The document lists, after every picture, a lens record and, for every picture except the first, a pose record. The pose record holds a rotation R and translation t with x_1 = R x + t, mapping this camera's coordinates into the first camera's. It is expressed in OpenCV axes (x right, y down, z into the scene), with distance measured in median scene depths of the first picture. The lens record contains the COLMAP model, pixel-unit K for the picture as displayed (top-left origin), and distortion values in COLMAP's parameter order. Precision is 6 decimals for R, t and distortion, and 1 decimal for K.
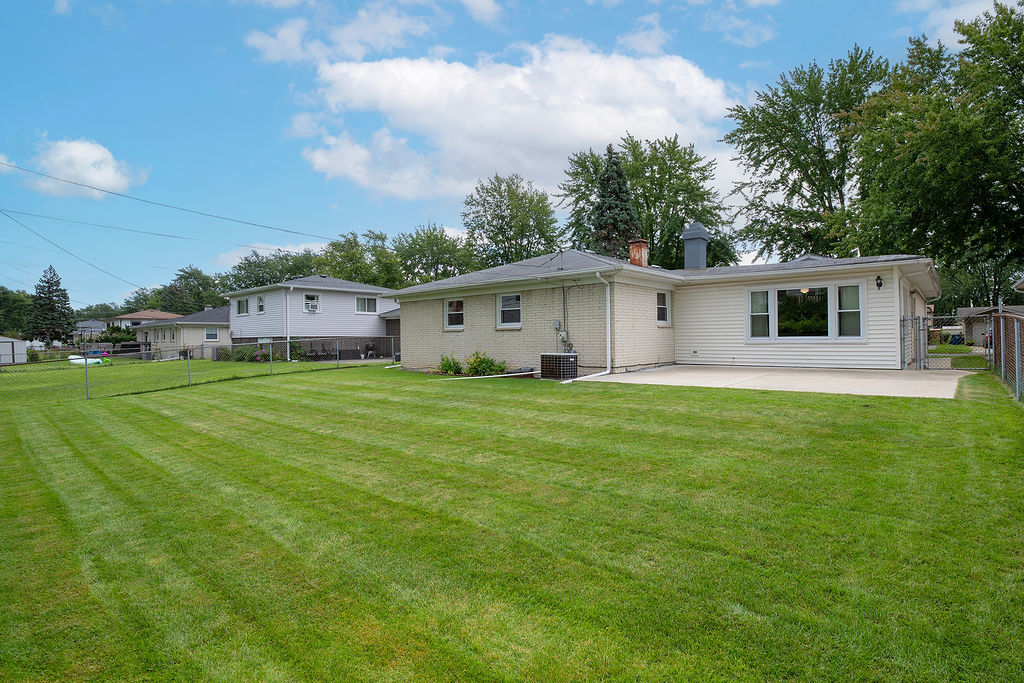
lens RADIAL K [[496.4, 0, 517.4], [0, 496.4, 337.0], [0, 0, 1]] dist [-0.001948, 0.000814]
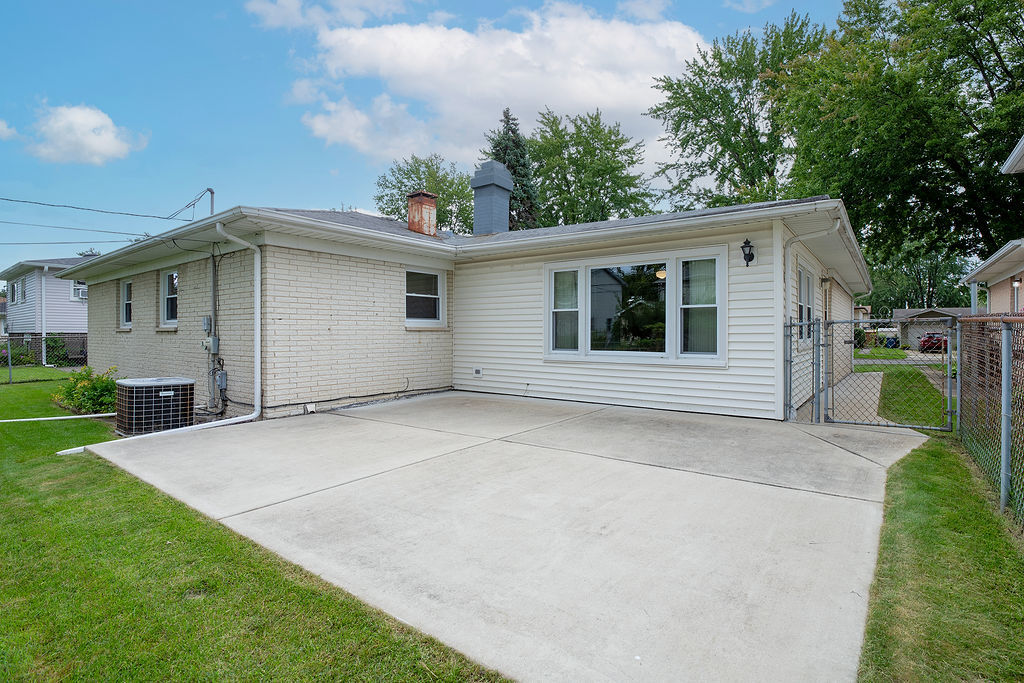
lens RADIAL K [[496.4, 0, 505.6], [0, 496.4, 339.5], [0, 0, 1]] dist [-0.001948, 0.000814]
pose [[0.997968, 0.011833, 0.062601, 0.113626], [-0.012722, 0.999823, 0.013825, -0.005769], [-0.062427, -0.014593, 0.997943, 0.126667]]
